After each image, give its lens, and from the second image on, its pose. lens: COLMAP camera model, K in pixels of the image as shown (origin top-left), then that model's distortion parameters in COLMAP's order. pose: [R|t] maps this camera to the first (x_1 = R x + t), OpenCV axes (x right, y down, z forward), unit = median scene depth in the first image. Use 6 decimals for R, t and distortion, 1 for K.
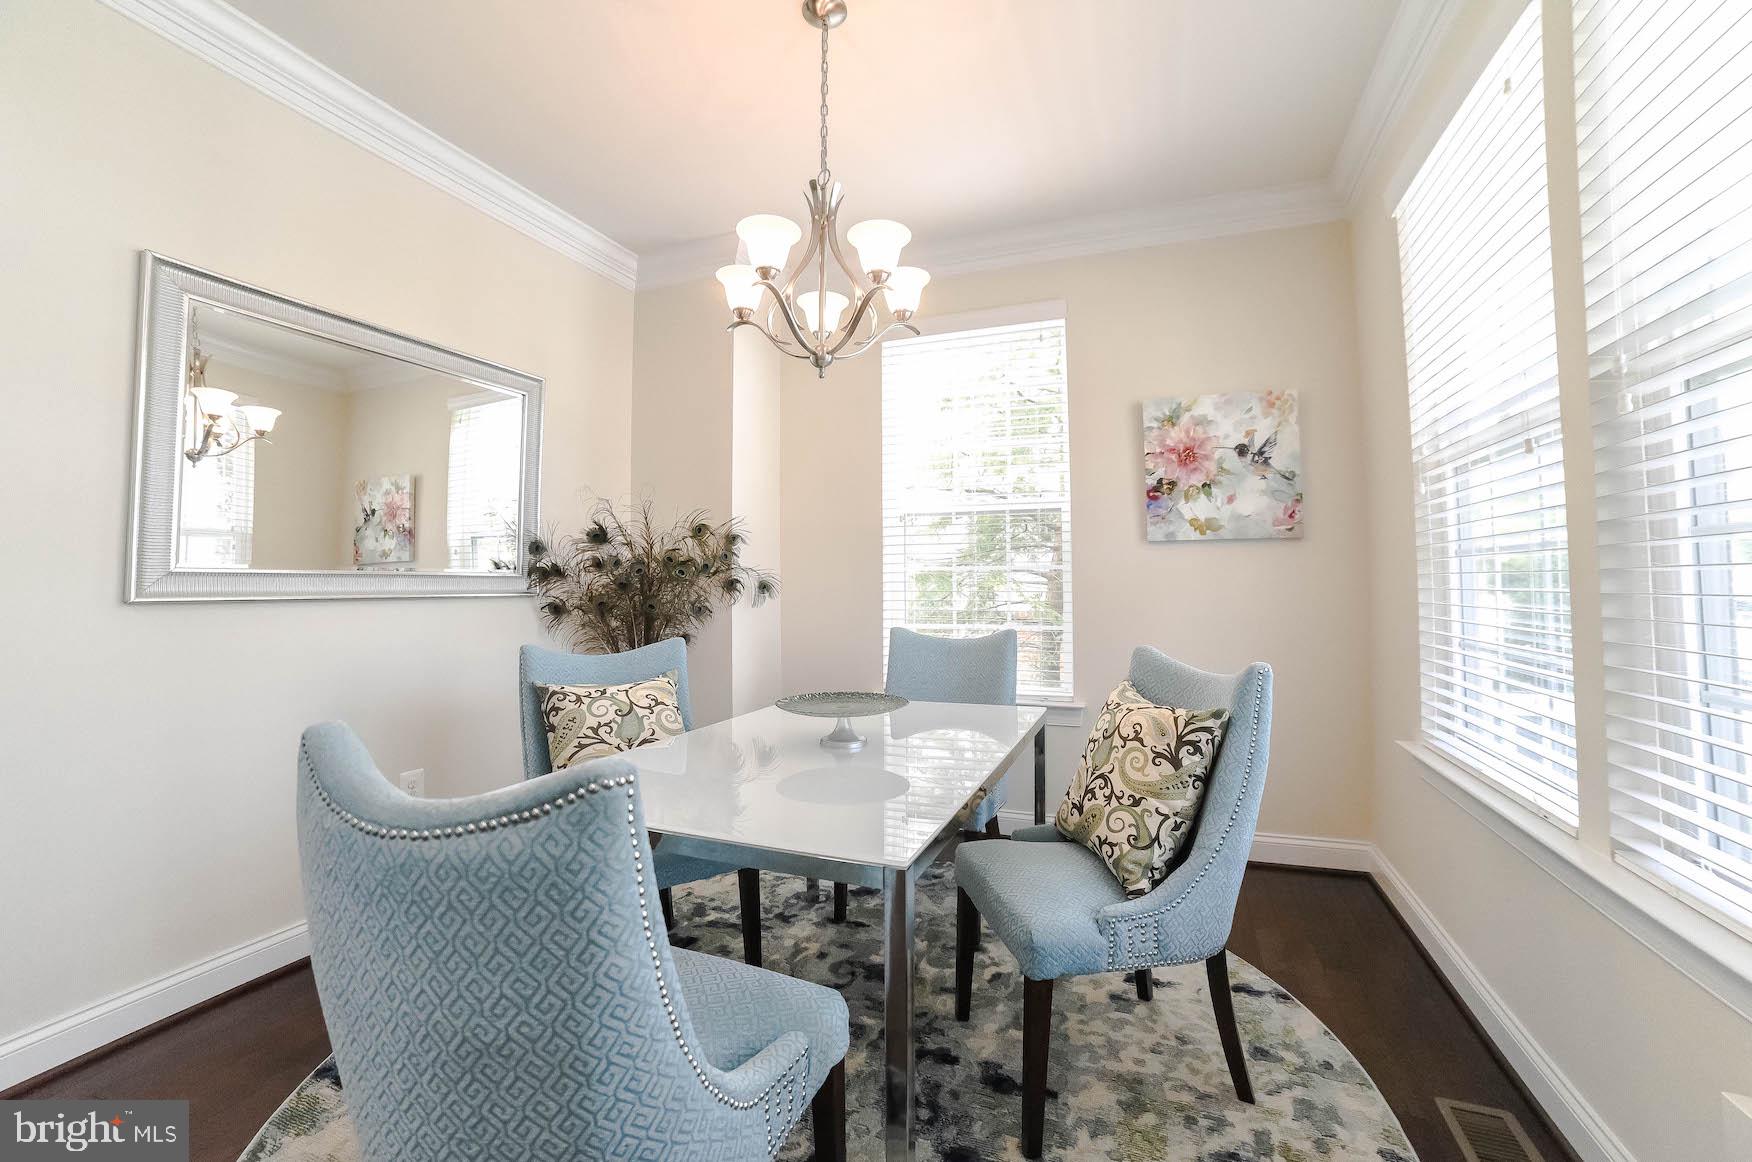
lens RADIAL K [[671.1, 0, 876.0], [0, 671.1, 581.0], [0, 0, 1]] dist [-0.068702, 0.021892]
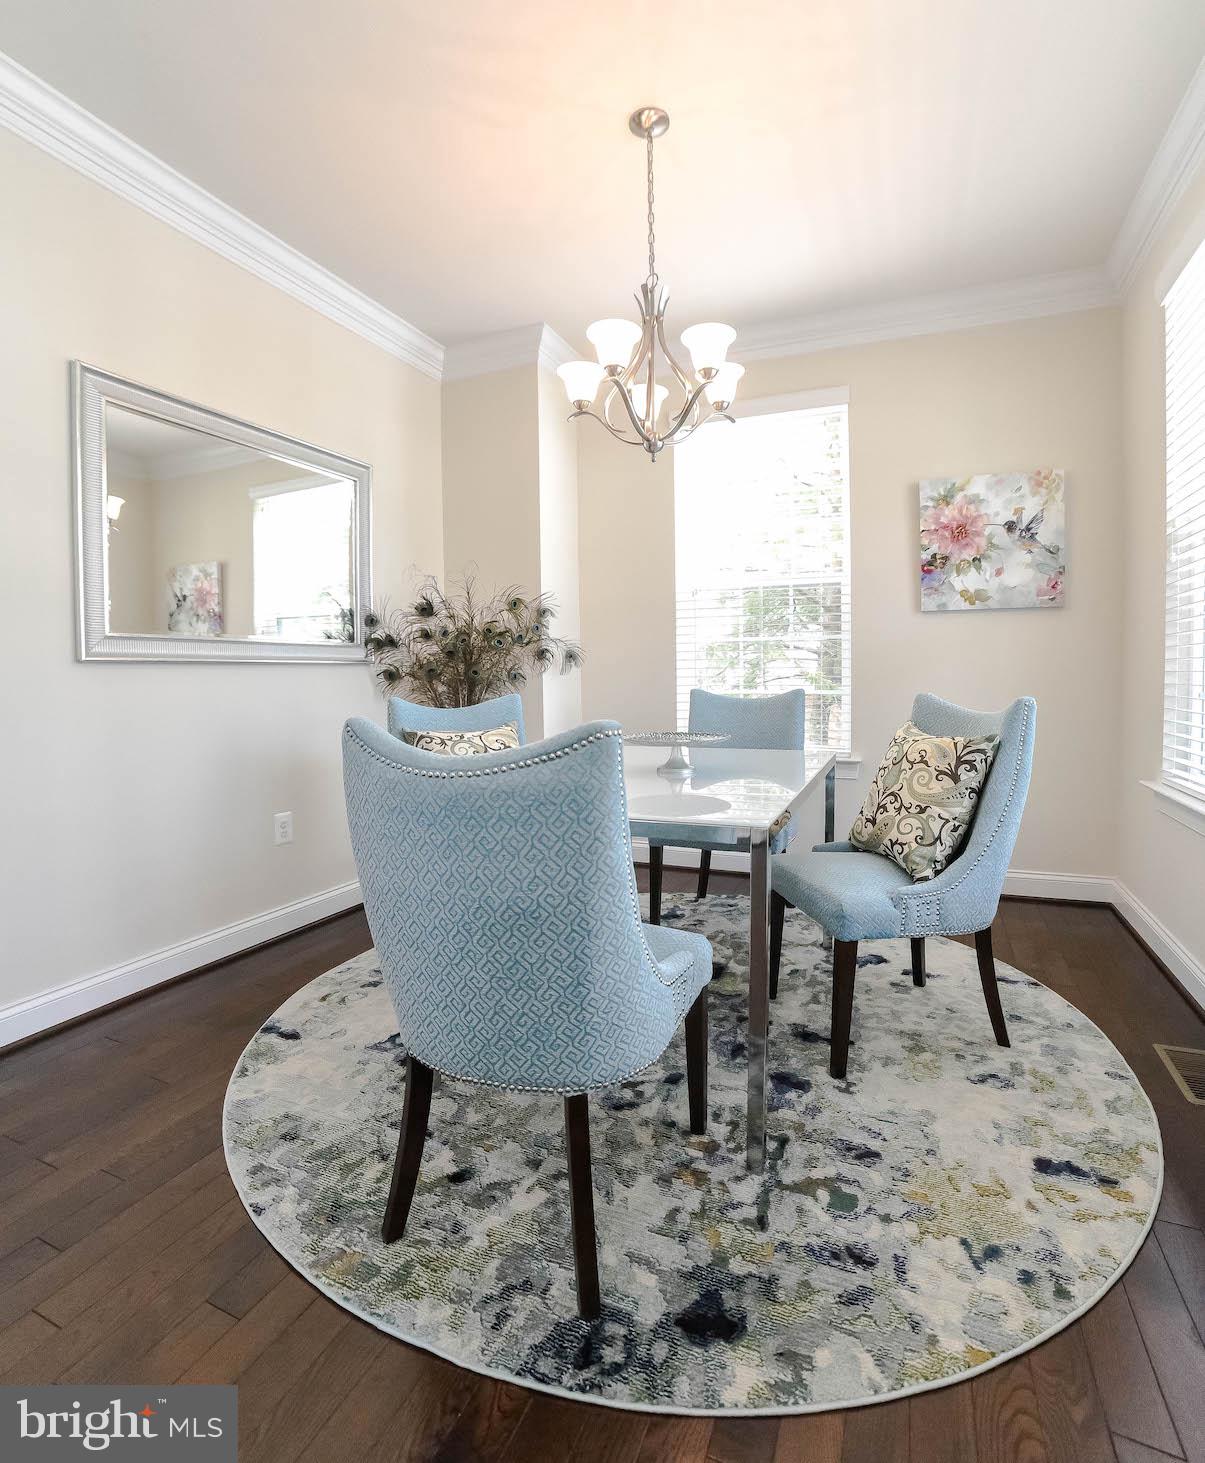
lens RADIAL K [[684.4, 0, 602.5], [0, 684.4, 731.5], [0, 0, 1]] dist [-0.069940, 0.022828]
pose [[0.999743, -0.005388, -0.022010, -0.137885], [0.007180, 0.996593, 0.082161, 0.062030], [0.021492, -0.082298, 0.996376, -0.203055]]
